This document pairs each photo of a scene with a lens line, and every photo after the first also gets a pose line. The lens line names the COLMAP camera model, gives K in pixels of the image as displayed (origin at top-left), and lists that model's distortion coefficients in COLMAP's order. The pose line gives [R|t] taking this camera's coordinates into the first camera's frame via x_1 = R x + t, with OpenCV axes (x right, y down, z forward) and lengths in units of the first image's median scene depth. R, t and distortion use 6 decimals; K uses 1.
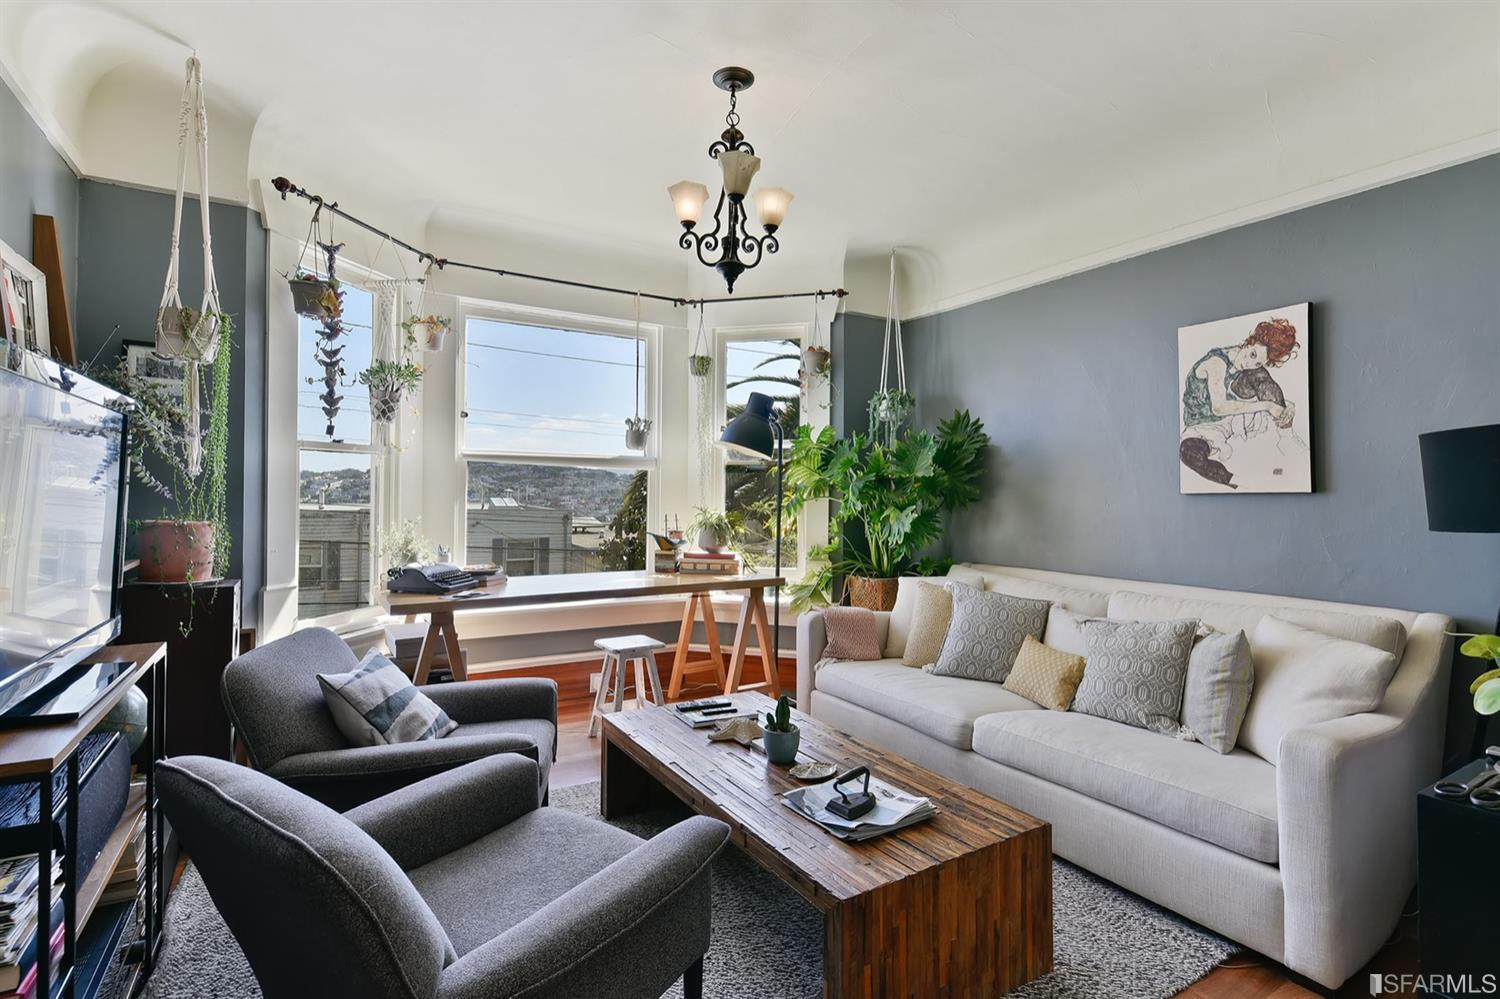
lens RADIAL K [[721.8, 0, 747.1], [0, 721.8, 478.4], [0, 0, 1]] dist [0.001538, -0.000677]
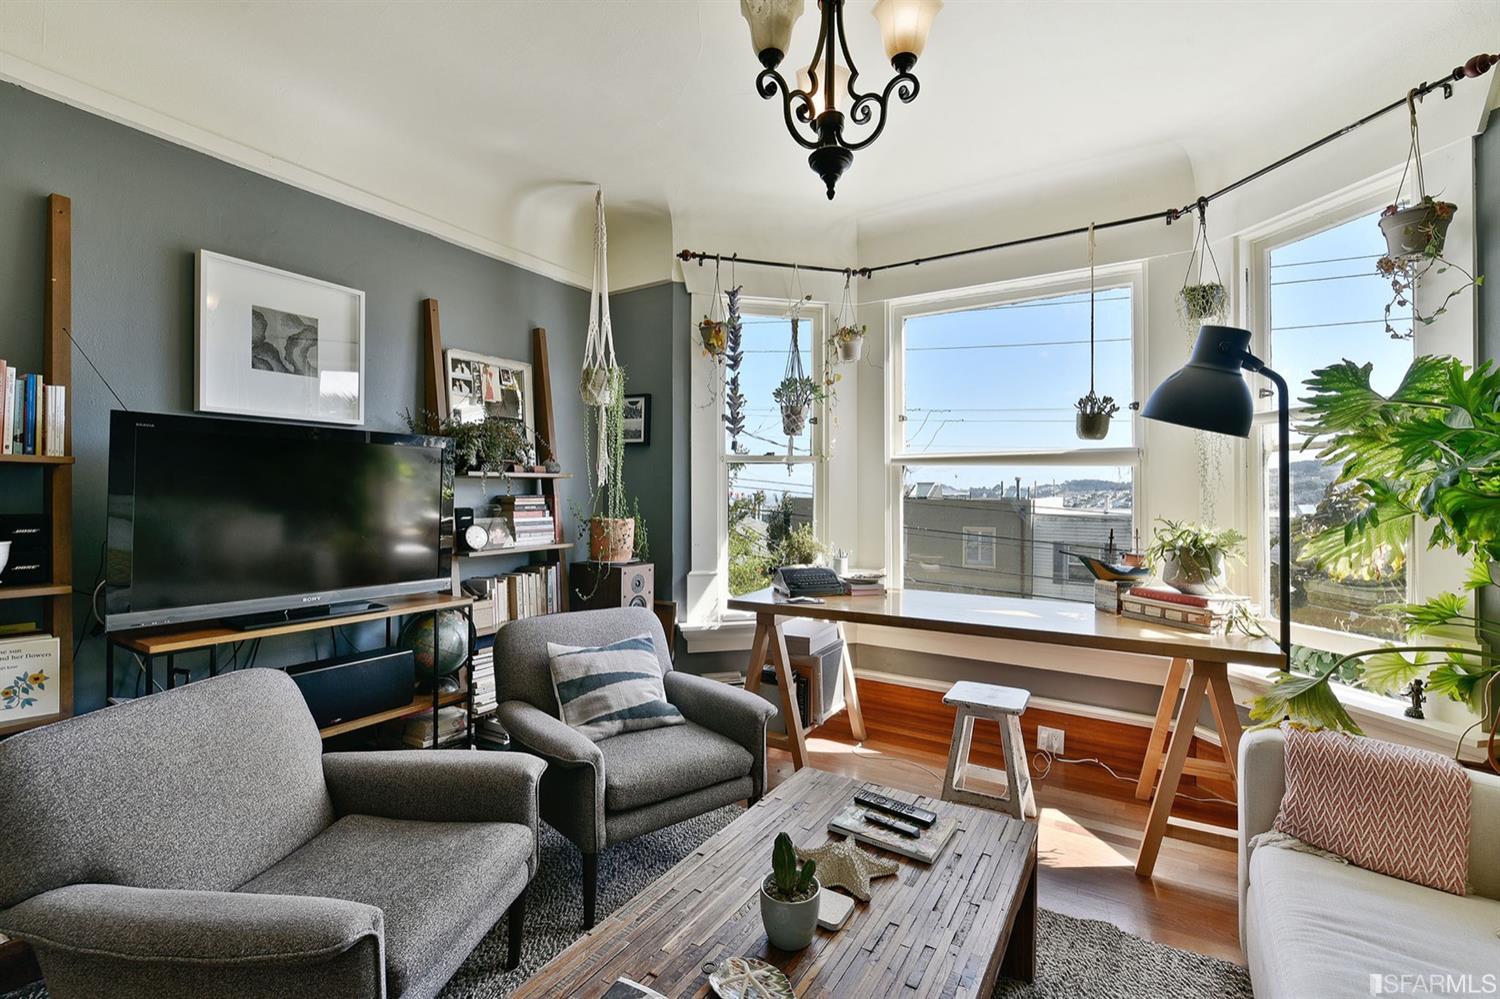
lens RADIAL K [[652.6, 0, 740.9], [0, 652.6, 481.2], [0, 0, 1]] dist [-0.002645, -0.000915]
pose [[0.448899, -0.026613, -0.893186, 0.391166], [0.019387, 0.999611, -0.020041, 0.013442], [0.893372, -0.008320, 0.449240, 0.540190]]
